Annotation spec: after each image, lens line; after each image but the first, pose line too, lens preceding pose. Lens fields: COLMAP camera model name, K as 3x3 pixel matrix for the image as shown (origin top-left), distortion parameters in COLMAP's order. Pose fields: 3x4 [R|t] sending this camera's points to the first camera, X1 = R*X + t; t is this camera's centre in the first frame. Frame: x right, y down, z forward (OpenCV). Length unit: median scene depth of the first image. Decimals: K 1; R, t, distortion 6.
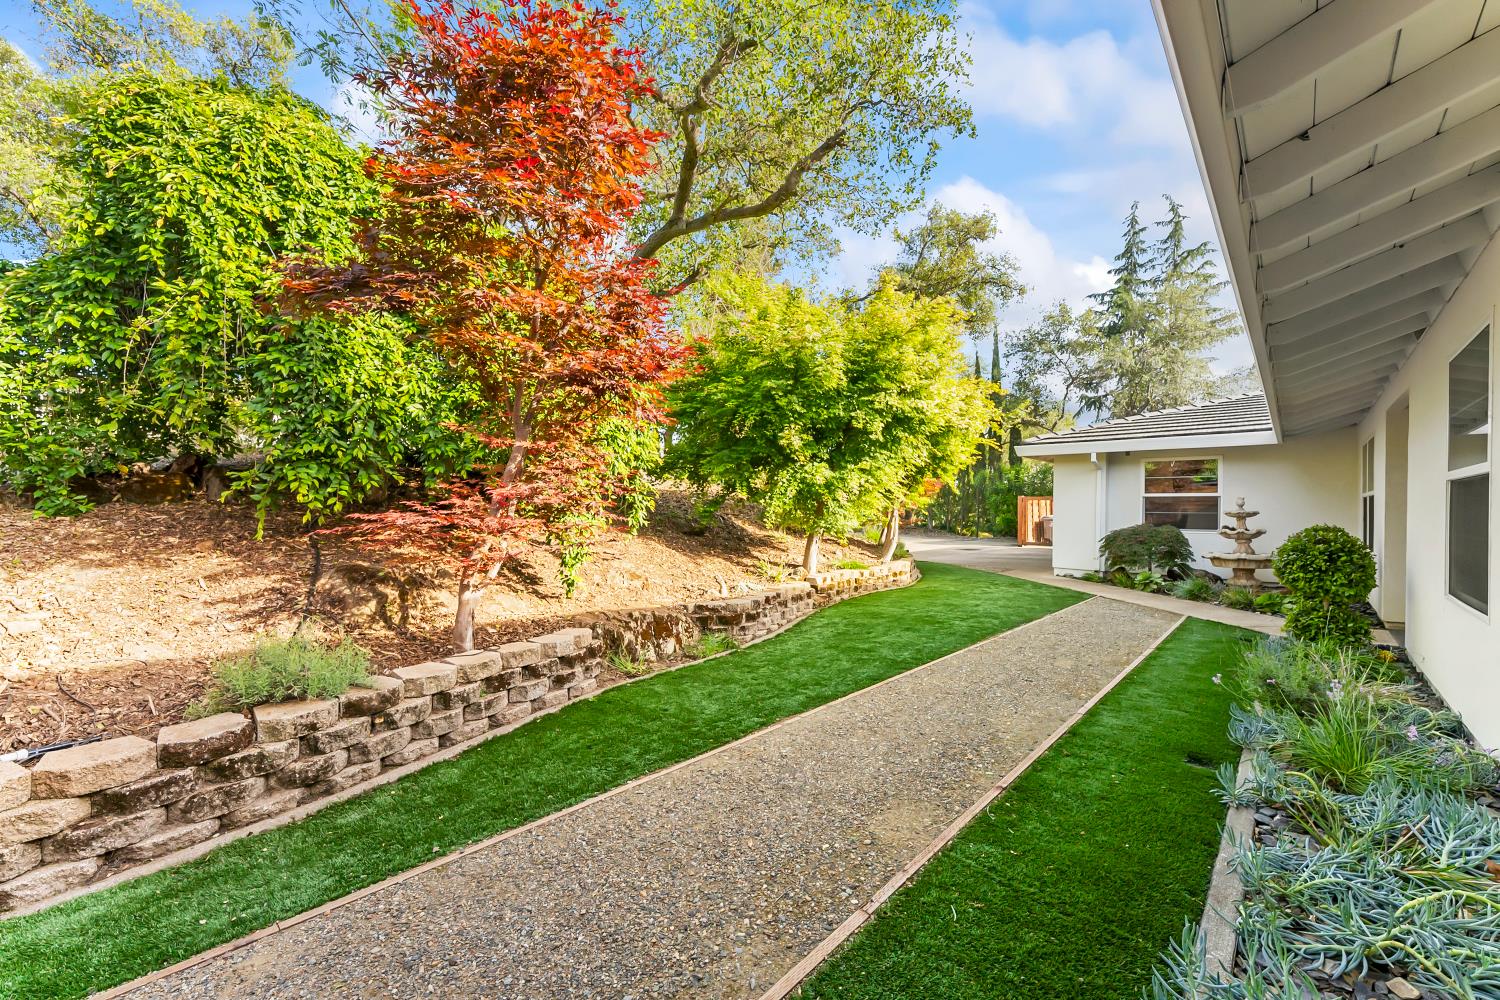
lens RADIAL K [[600.7, 0, 749.3], [0, 600.7, 505.4], [0, 0, 1]] dist [-0.004073, 0.001135]
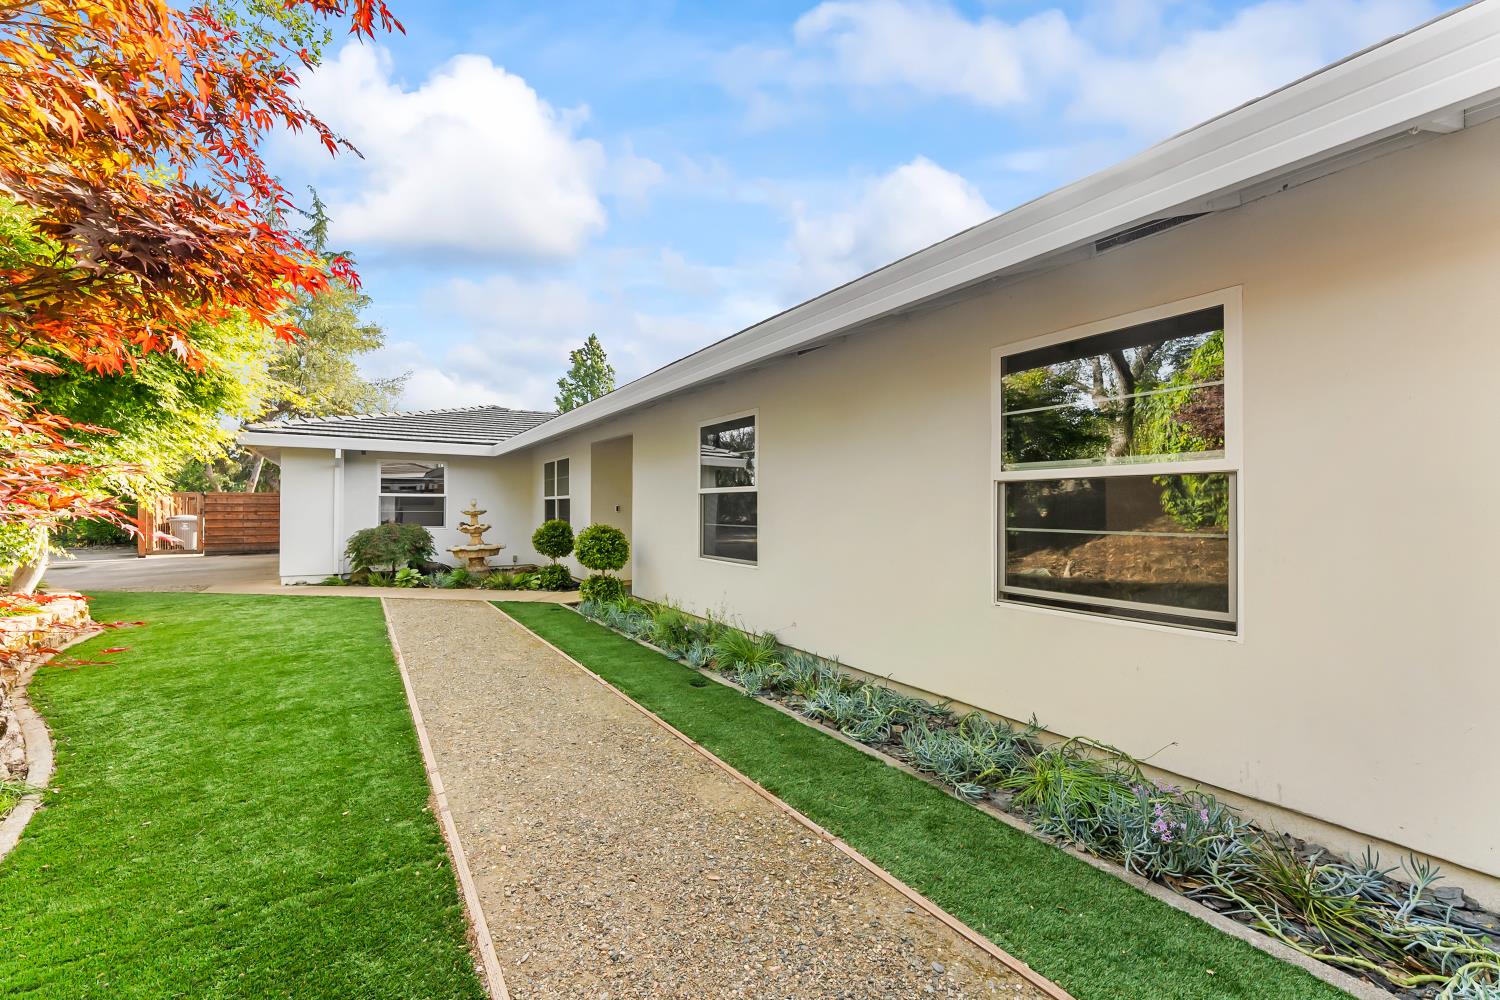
lens RADIAL K [[600.7, 0, 746.8], [0, 600.7, 502.1], [0, 0, 1]] dist [-0.004073, 0.001135]
pose [[0.260811, 0.001320, 0.965389, -0.224609], [-0.001835, 0.999998, -0.000872, -0.006528], [-0.965388, -0.001544, 0.260813, 0.177110]]
